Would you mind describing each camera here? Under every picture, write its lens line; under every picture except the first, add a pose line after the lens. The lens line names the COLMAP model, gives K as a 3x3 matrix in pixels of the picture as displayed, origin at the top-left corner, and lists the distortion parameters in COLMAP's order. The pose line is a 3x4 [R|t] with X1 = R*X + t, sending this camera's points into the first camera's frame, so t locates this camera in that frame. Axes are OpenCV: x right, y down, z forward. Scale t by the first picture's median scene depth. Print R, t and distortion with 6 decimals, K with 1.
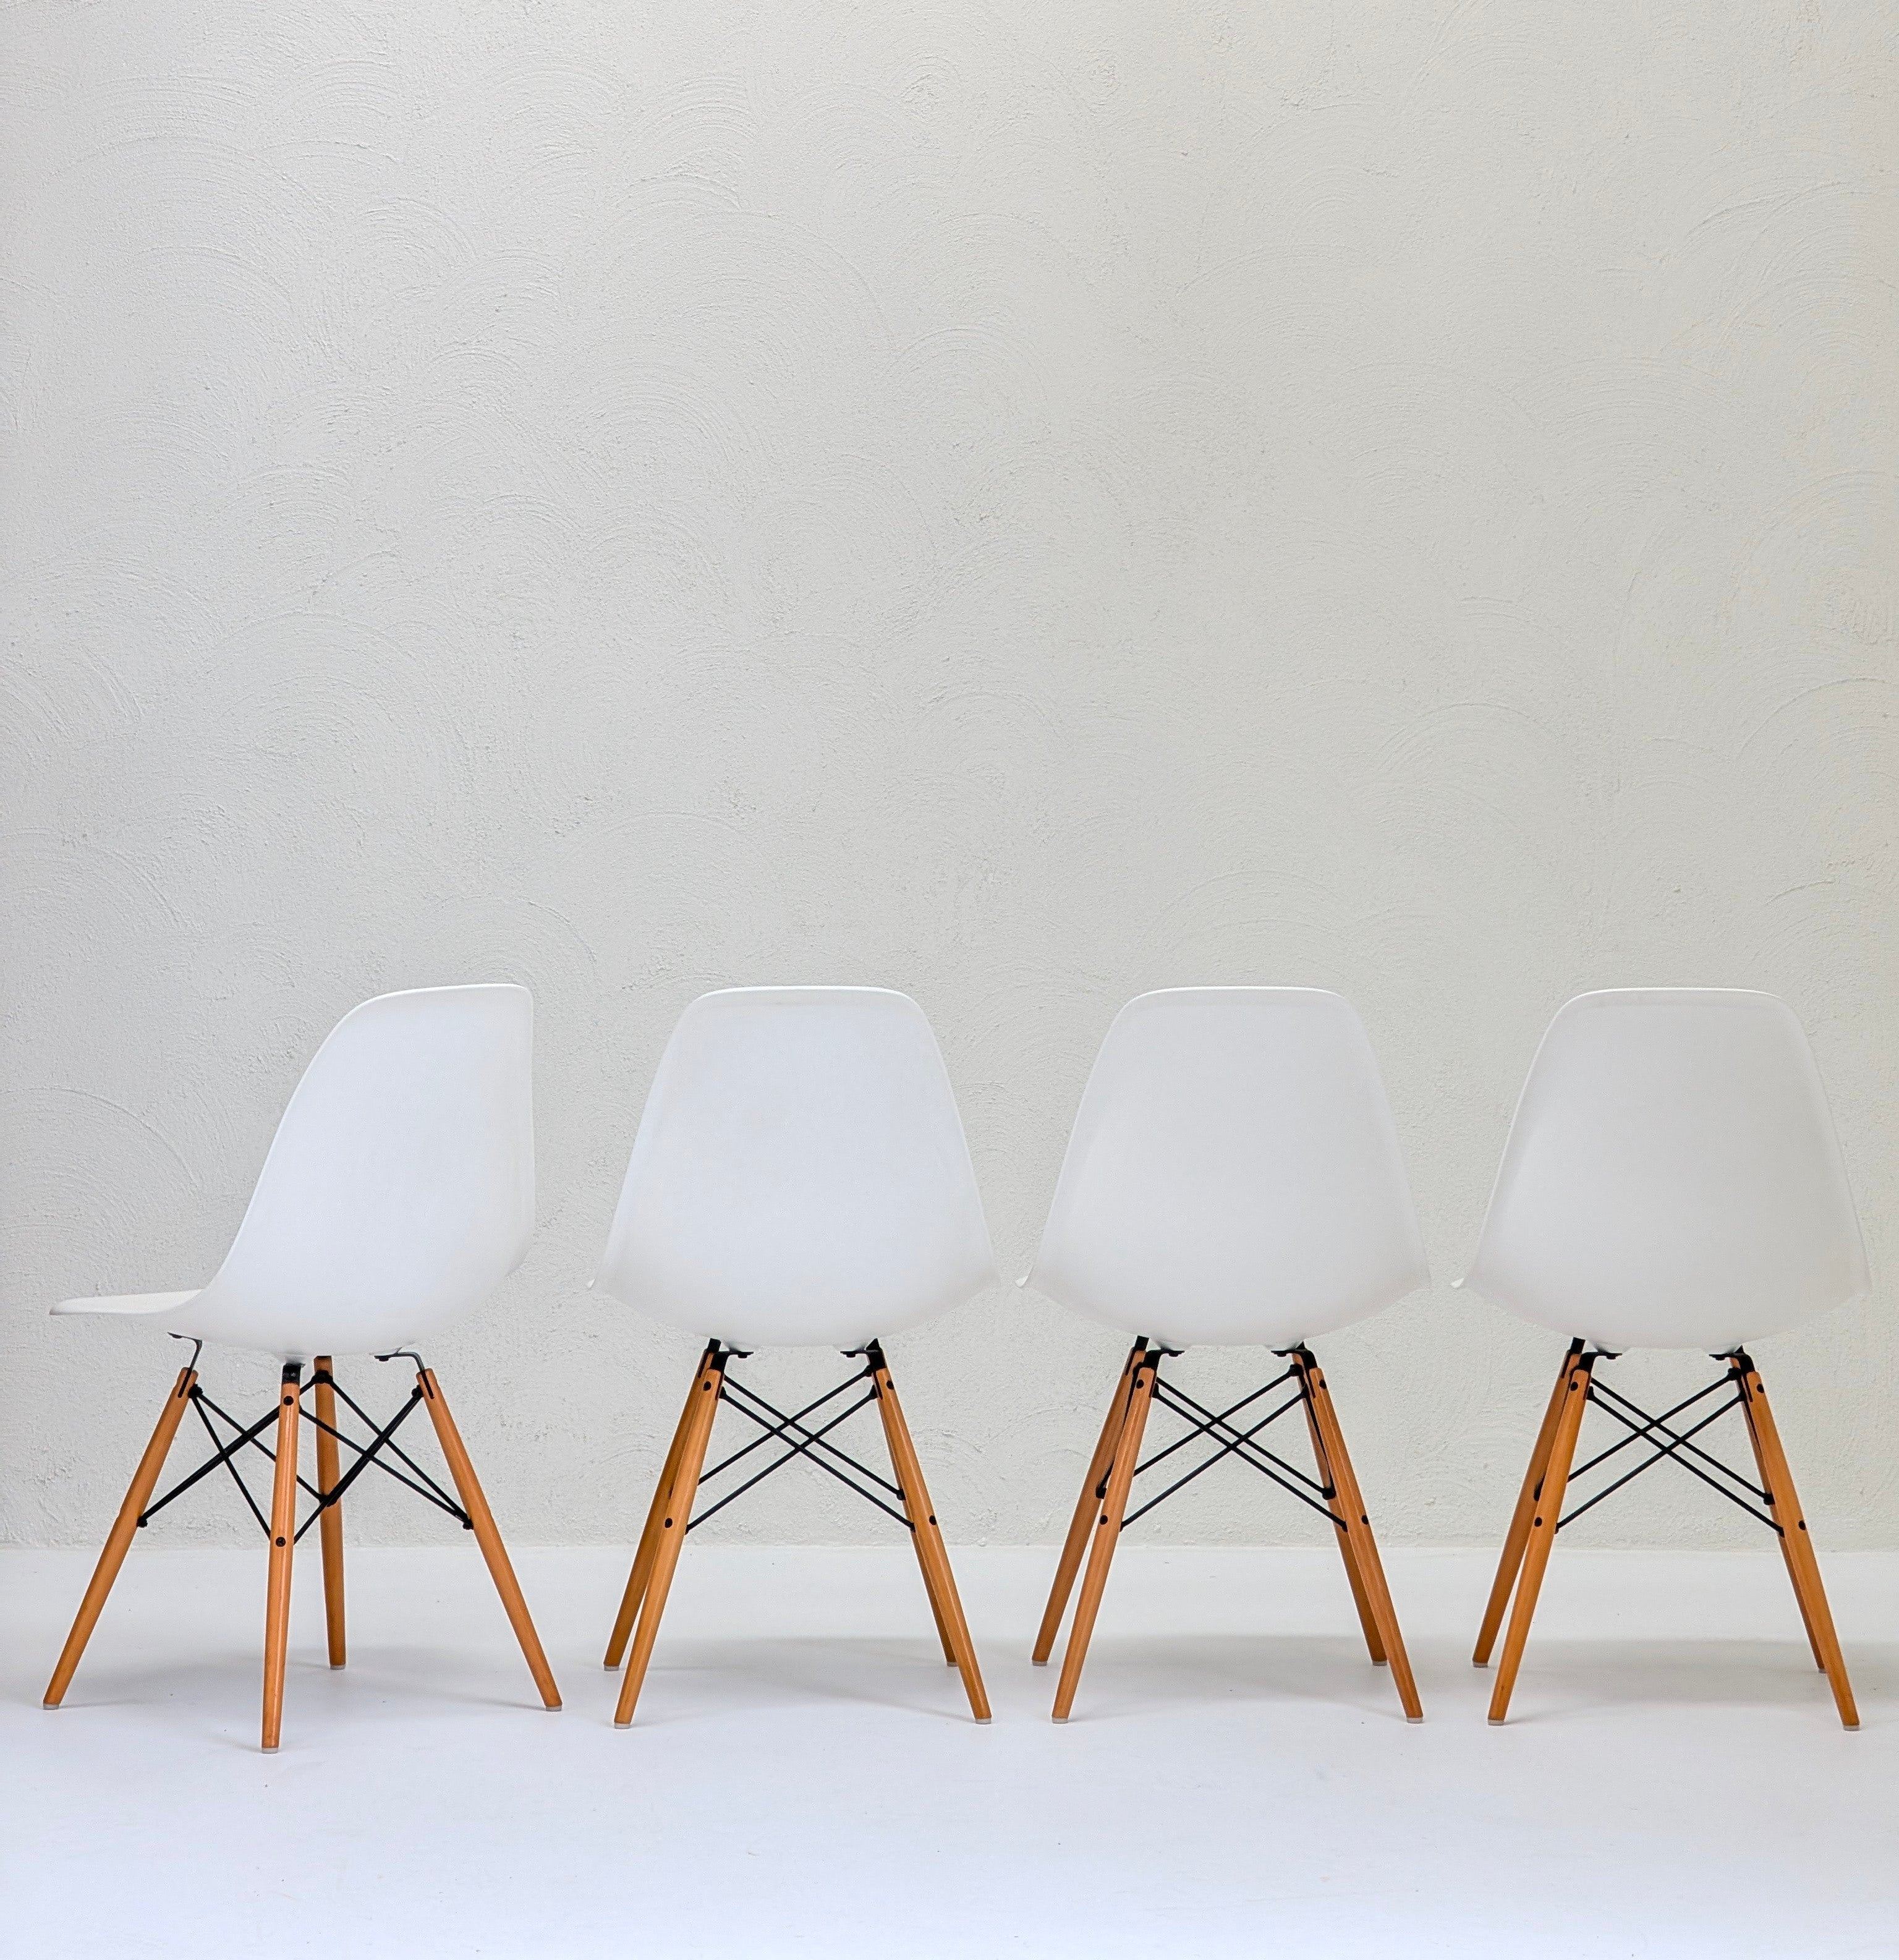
lens RADIAL K [[7839.8, 0, 973.8], [0, 7839.8, 625.8], [0, 0, 1]] dist [0.548702, 0.000000]
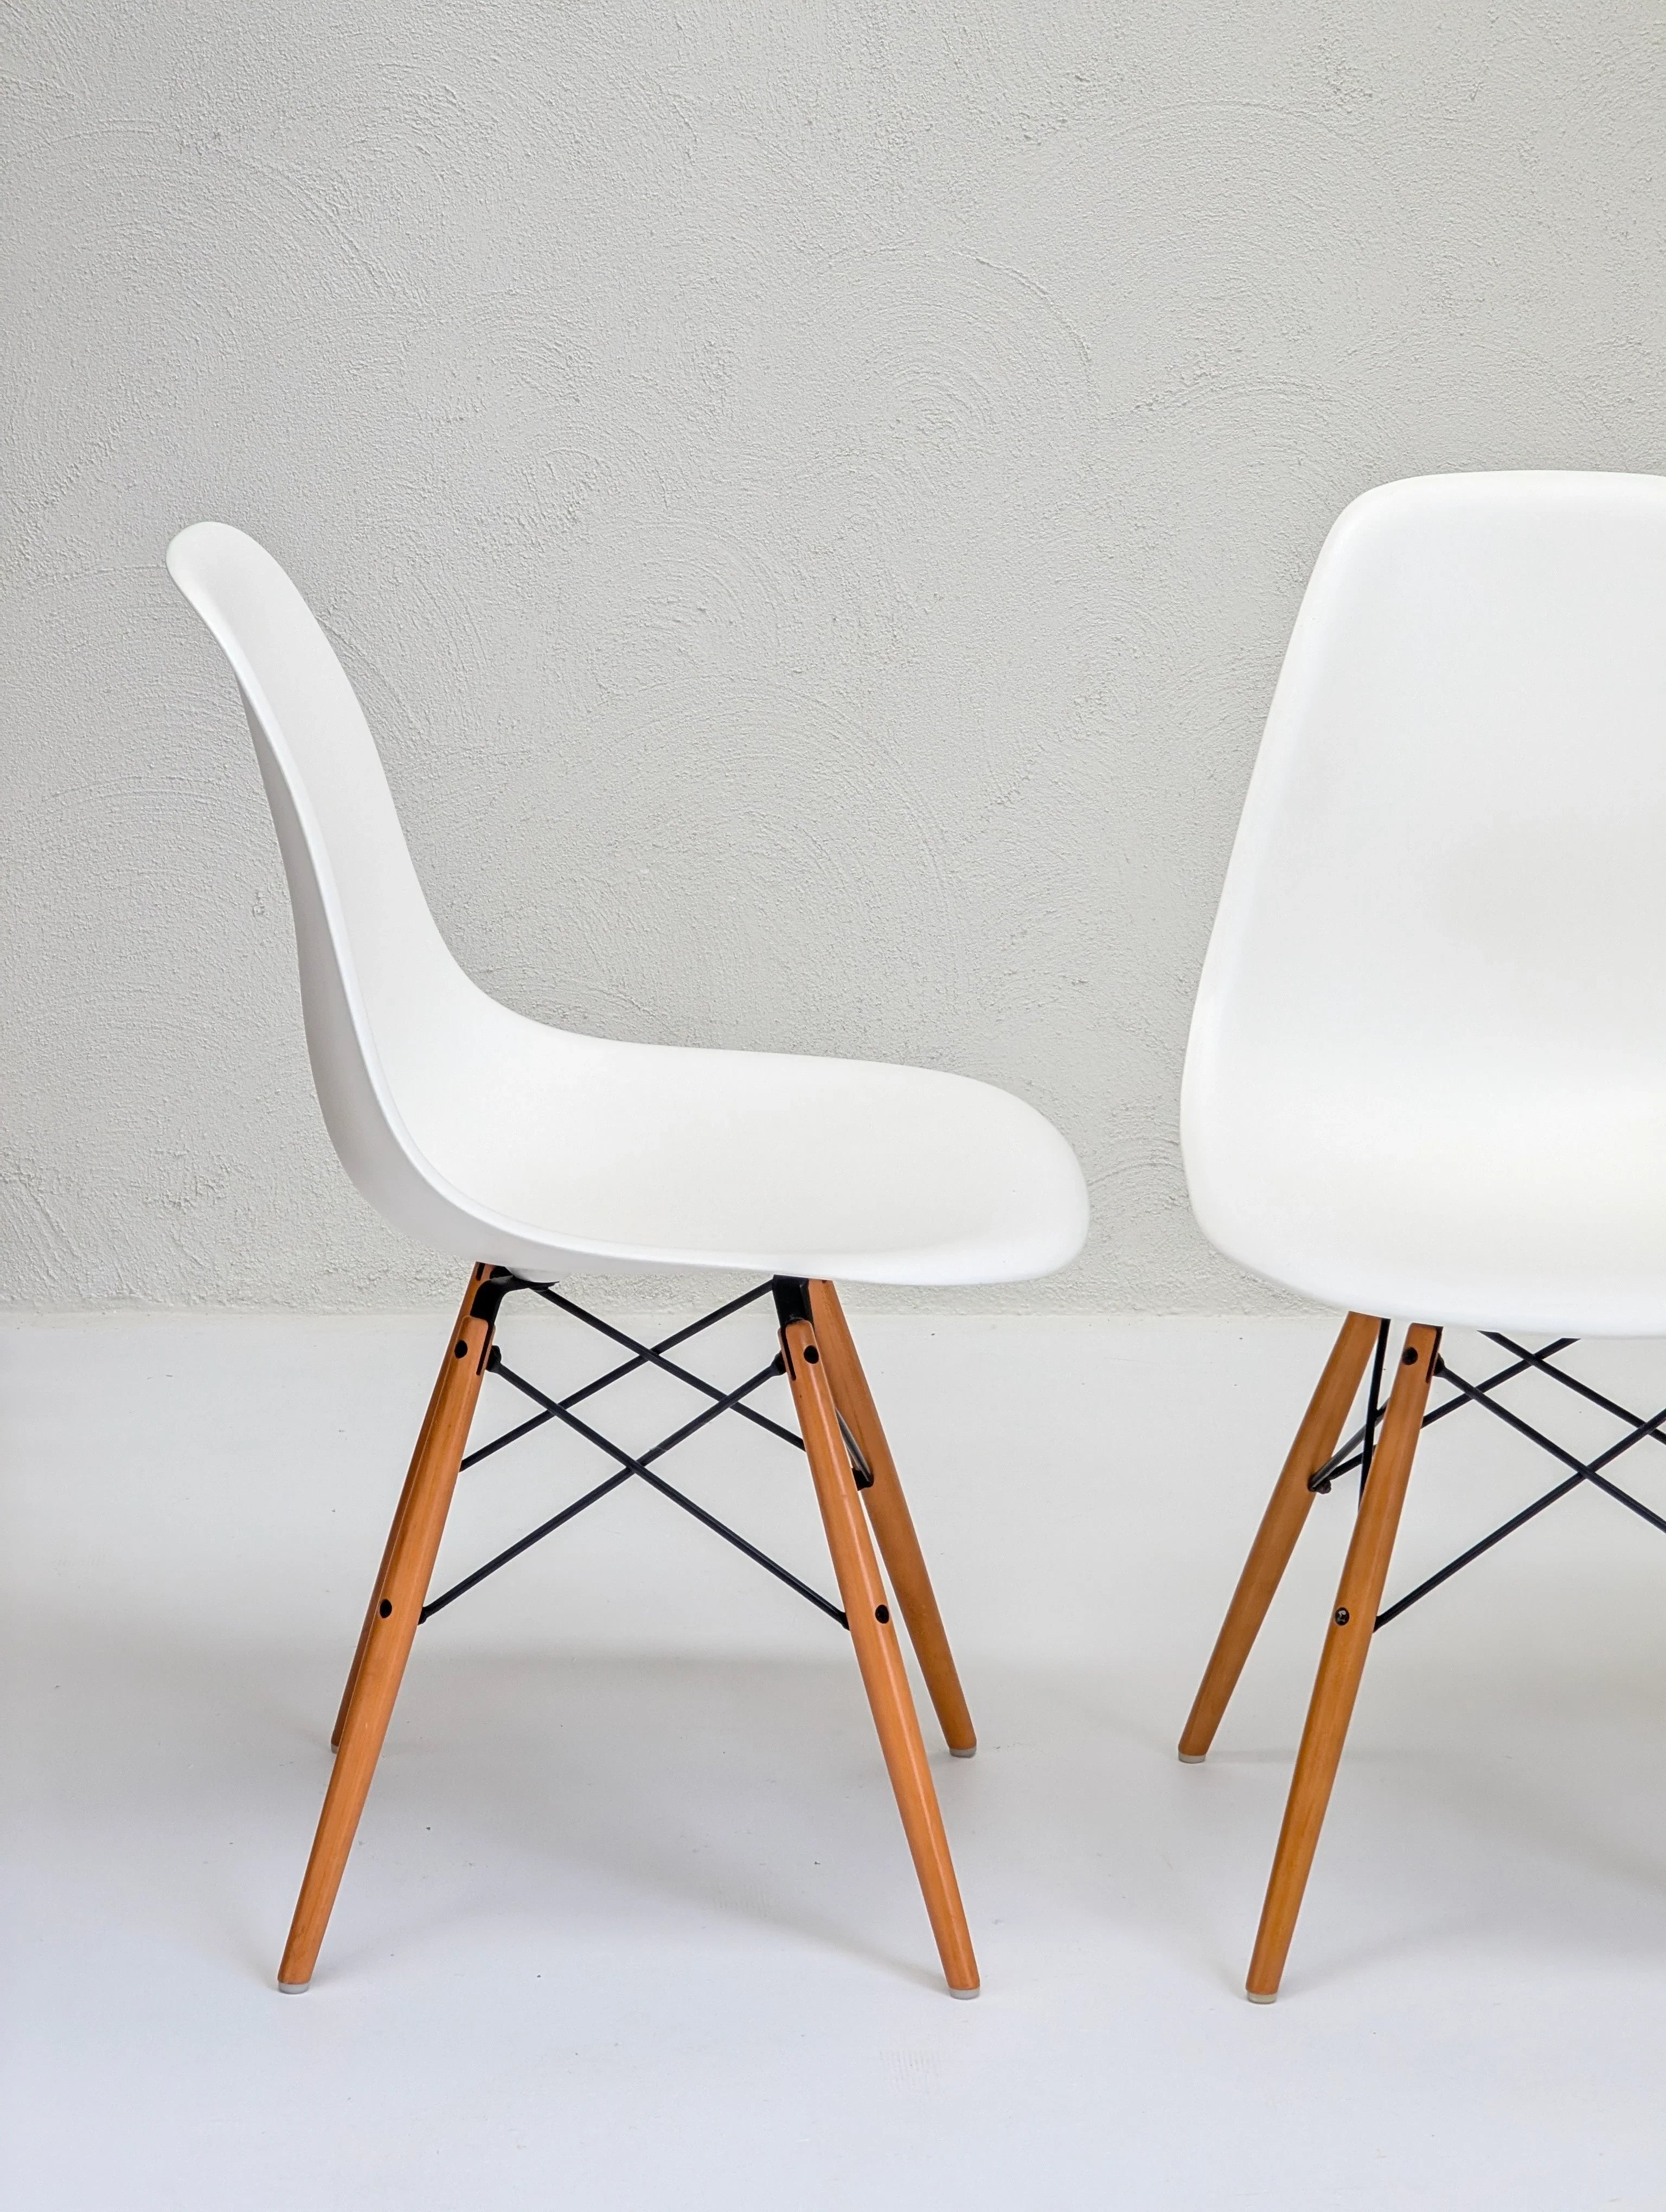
lens RADIAL K [[7501.1, 0, 881.8], [0, 7501.1, 1061.9], [0, 0, 1]] dist [0.549459, 0.000000]
pose [[0.999550, 0.011007, -0.027916, -0.047650], [-0.004976, 0.978211, 0.207553, -0.022740], [0.029592, -0.207321, 0.977825, 0.443361]]
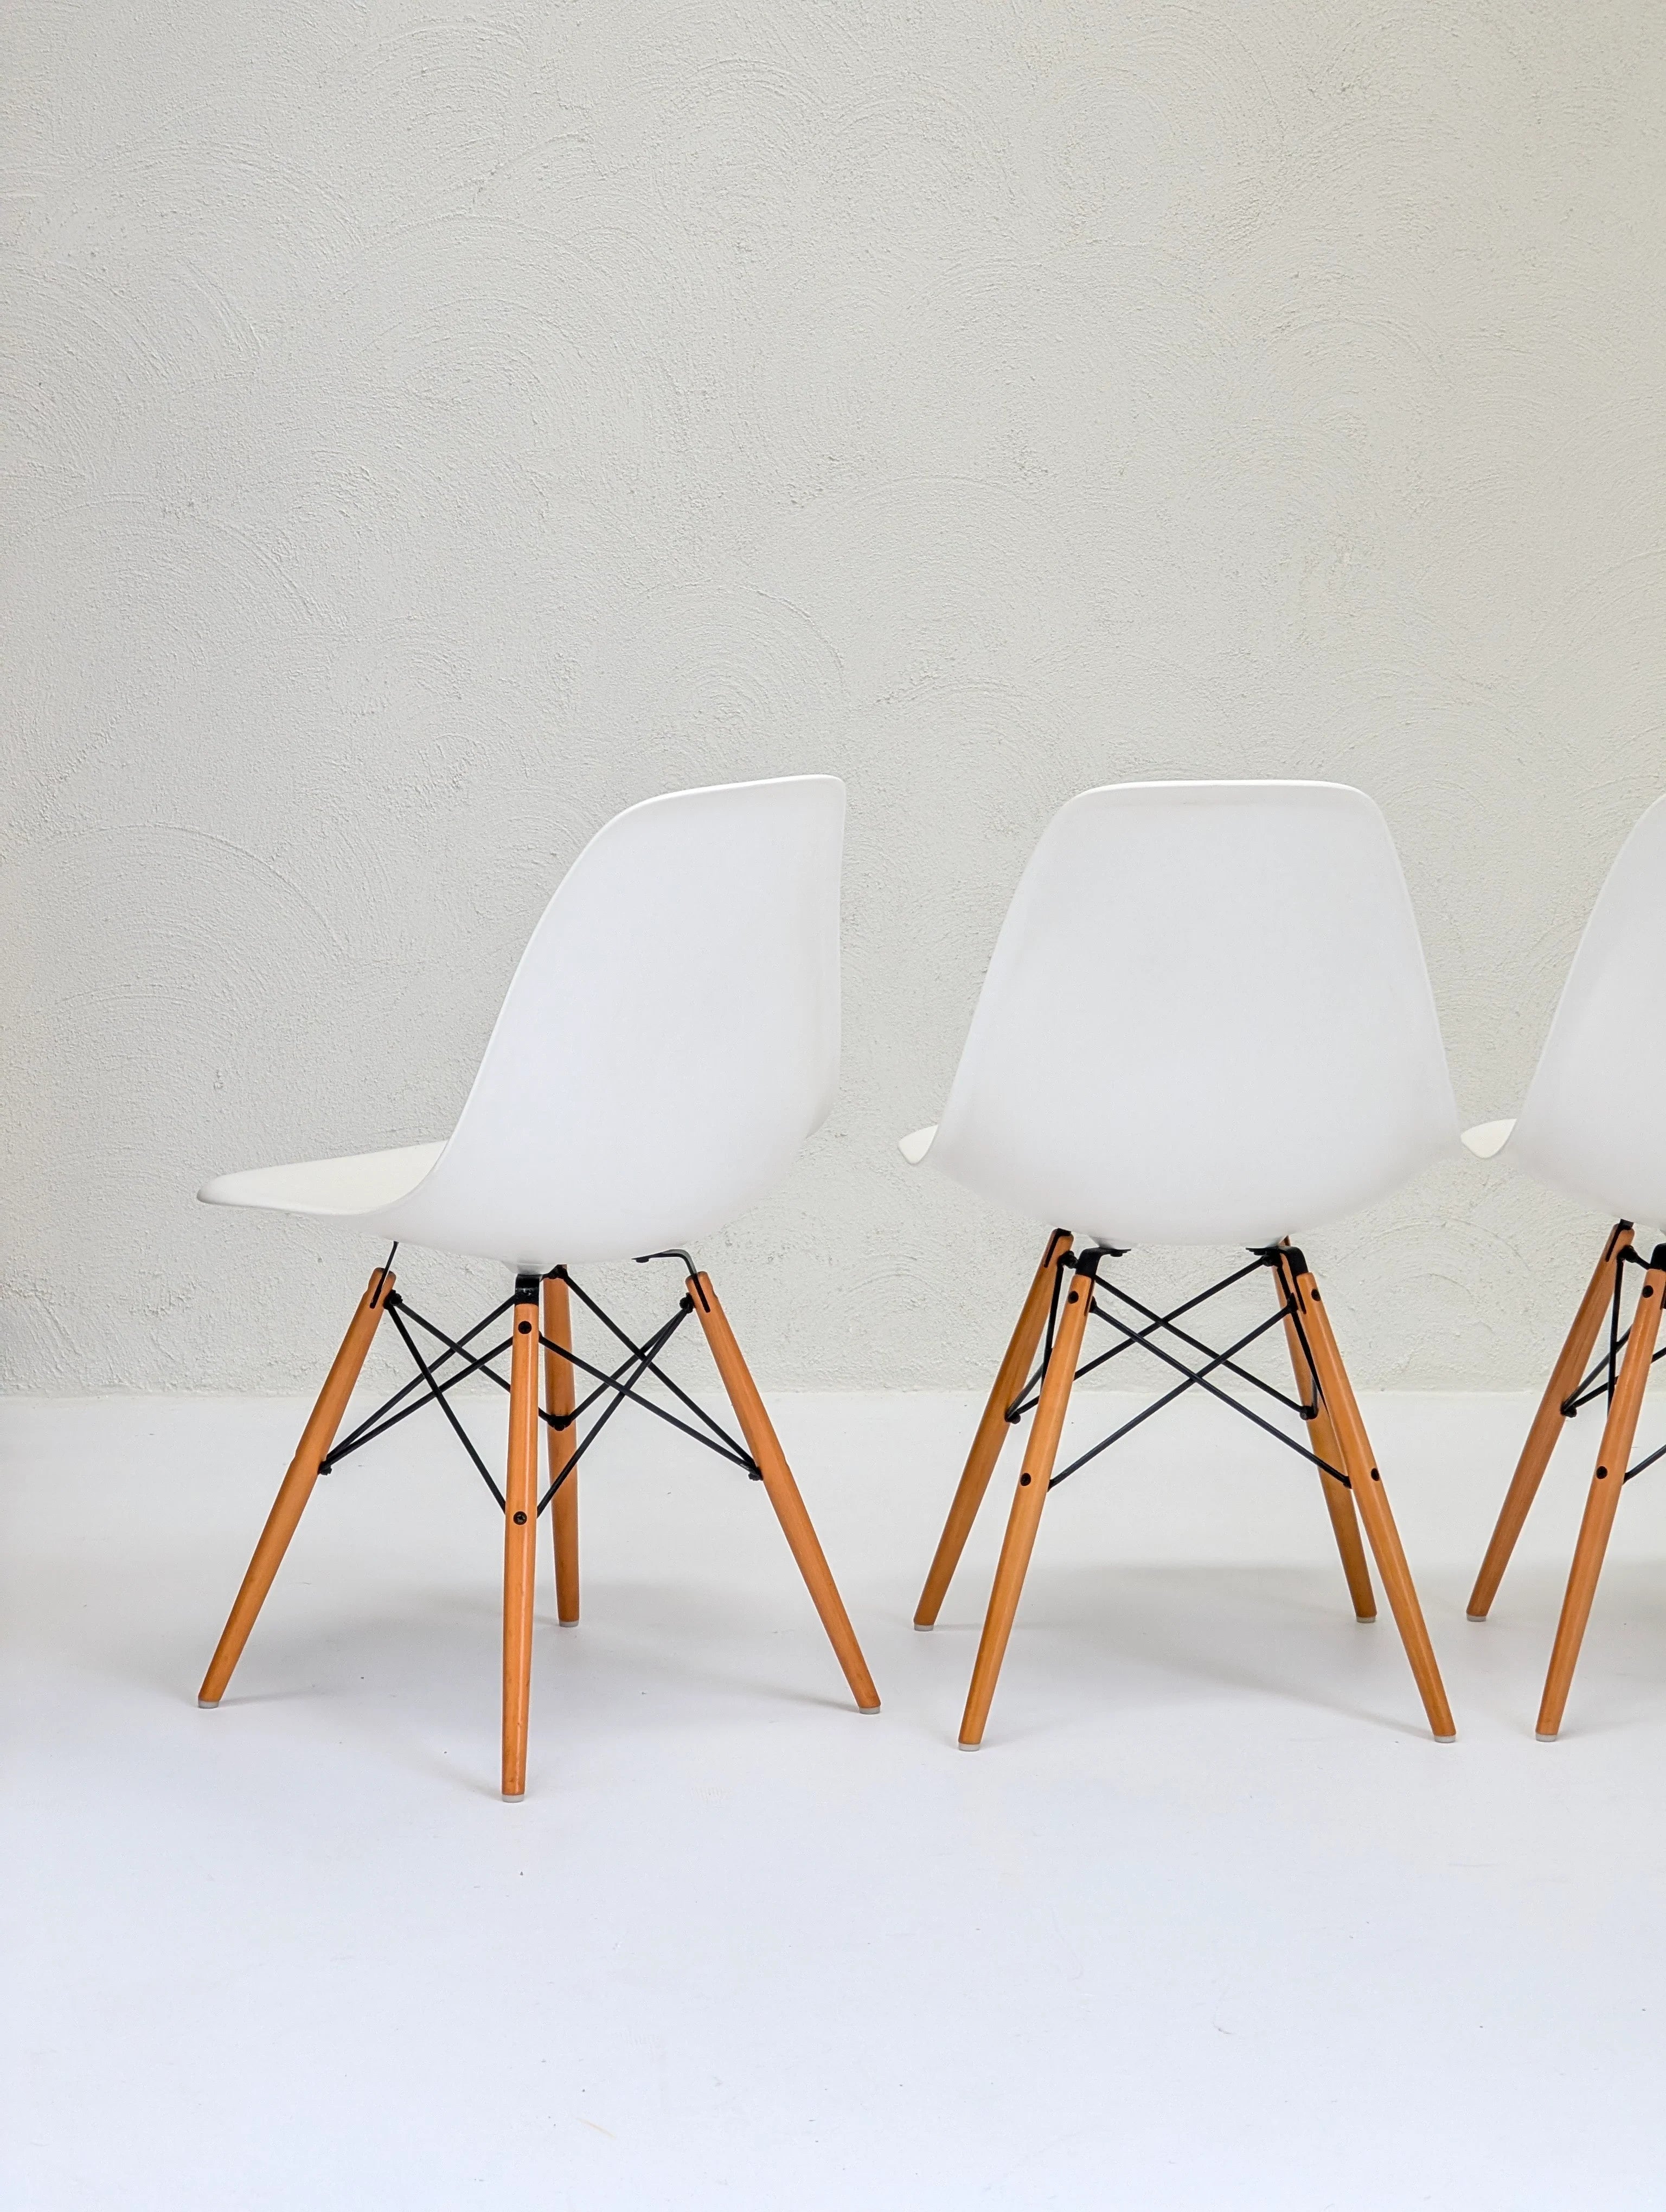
lens RADIAL K [[7501.1, 0, 896.8], [0, 7501.1, 1007.1], [0, 0, 1]] dist [0.549459, 0.000000]
pose [[0.999995, -0.000391, 0.003116, -0.045366], [0.000001, 0.992243, 0.124315, -0.016842], [-0.003140, -0.124314, 0.992238, 0.254239]]
